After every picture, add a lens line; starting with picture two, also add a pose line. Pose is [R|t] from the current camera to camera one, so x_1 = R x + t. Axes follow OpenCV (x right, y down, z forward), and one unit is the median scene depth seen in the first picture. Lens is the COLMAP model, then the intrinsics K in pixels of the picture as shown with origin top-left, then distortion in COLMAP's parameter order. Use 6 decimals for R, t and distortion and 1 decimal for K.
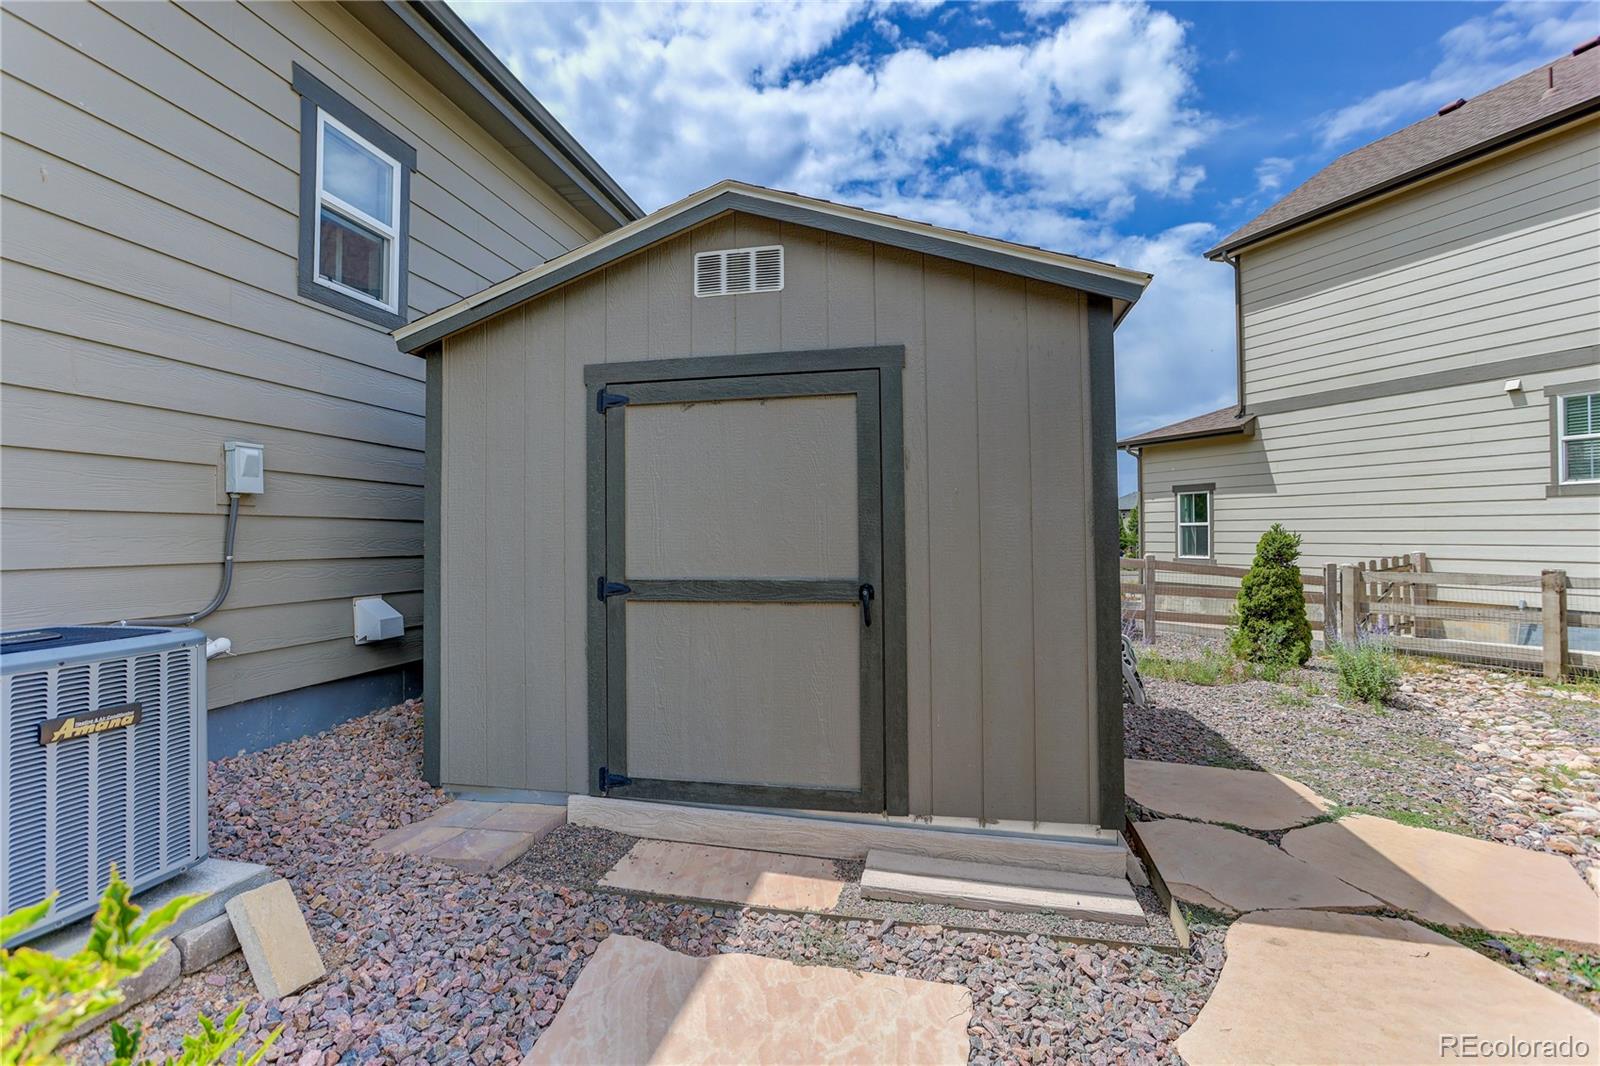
lens RADIAL K [[777.0, 0, 800.0], [0, 777.0, 533.0], [0, 0, 1]] dist [-0.002830, -0.000101]
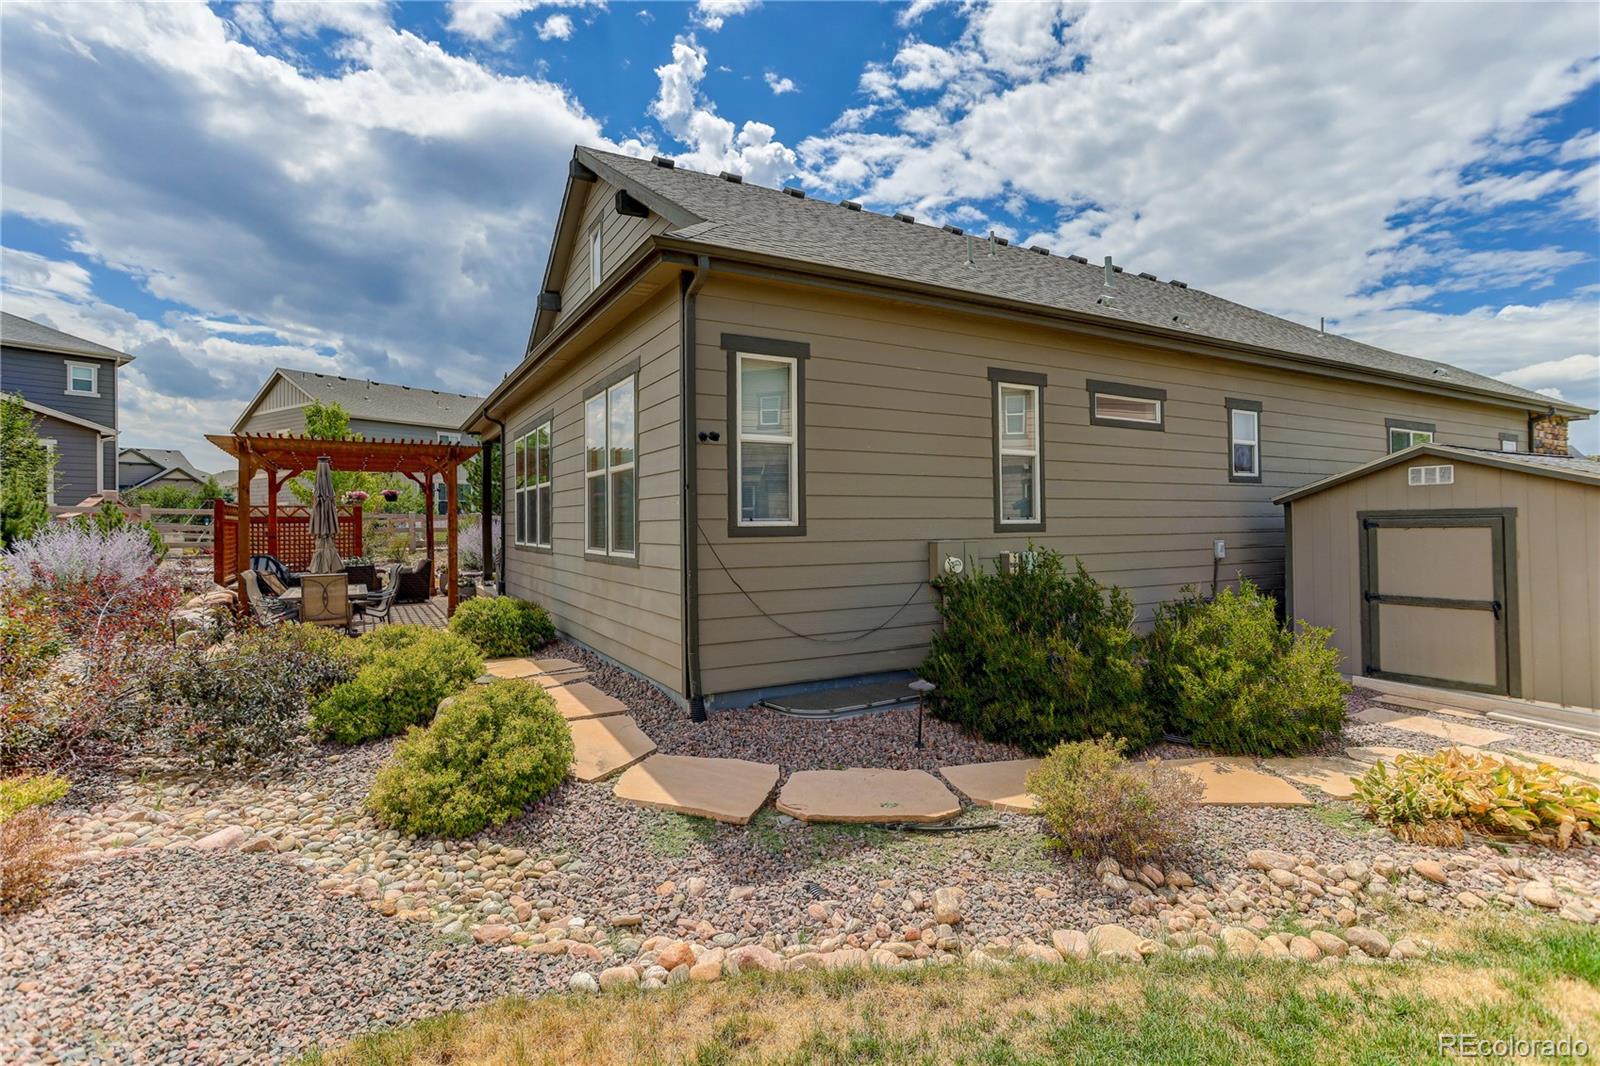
lens RADIAL K [[758.8, 0, 797.3], [0, 758.8, 518.5], [0, 0, 1]] dist [-0.001578, -0.000225]
pose [[0.657054, -0.011380, -0.753757, 0.446142], [0.027957, 0.999566, 0.009279, -0.293791], [0.753325, -0.027169, 0.657087, -2.295861]]
